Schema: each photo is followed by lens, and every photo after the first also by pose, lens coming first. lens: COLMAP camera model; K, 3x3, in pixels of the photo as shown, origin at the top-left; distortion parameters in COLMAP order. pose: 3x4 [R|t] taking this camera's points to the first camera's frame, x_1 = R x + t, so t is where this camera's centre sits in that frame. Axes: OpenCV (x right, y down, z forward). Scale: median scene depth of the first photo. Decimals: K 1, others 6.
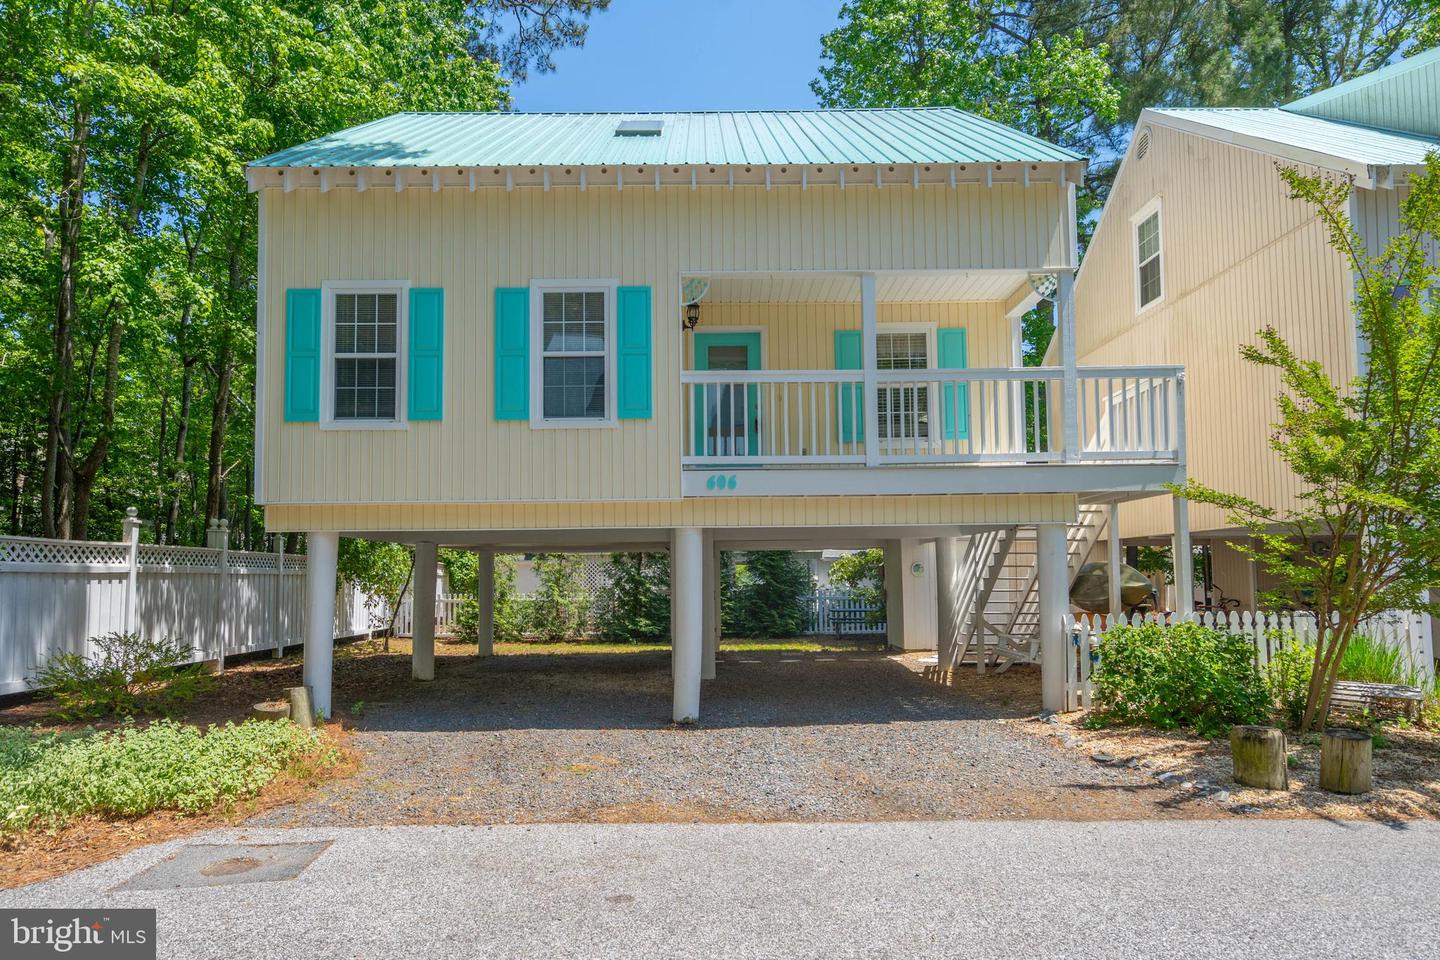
lens RADIAL K [[898.6, 0, 702.5], [0, 898.6, 528.5], [0, 0, 1]] dist [0.000972, -0.000662]
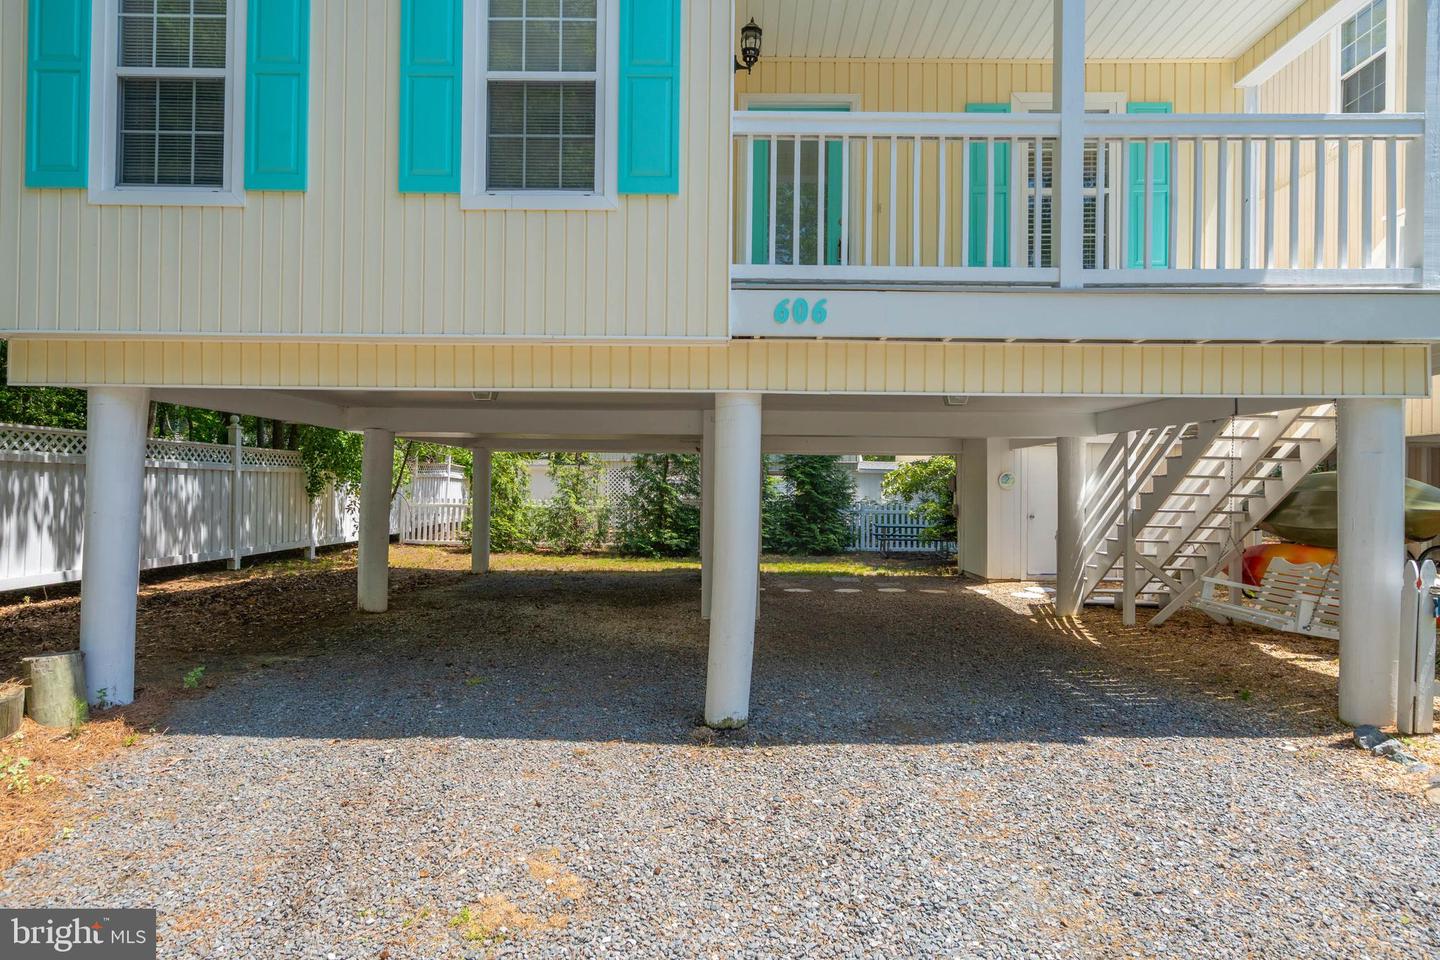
lens RADIAL K [[784.7, 0, 722.0], [0, 784.7, 477.8], [0, 0, 1]] dist [-0.002316, 0.001288]
pose [[0.999760, 0.021494, -0.004324, -0.019743], [-0.021300, 0.998938, 0.040846, 0.028534], [0.005198, -0.040744, 0.999156, 0.427042]]
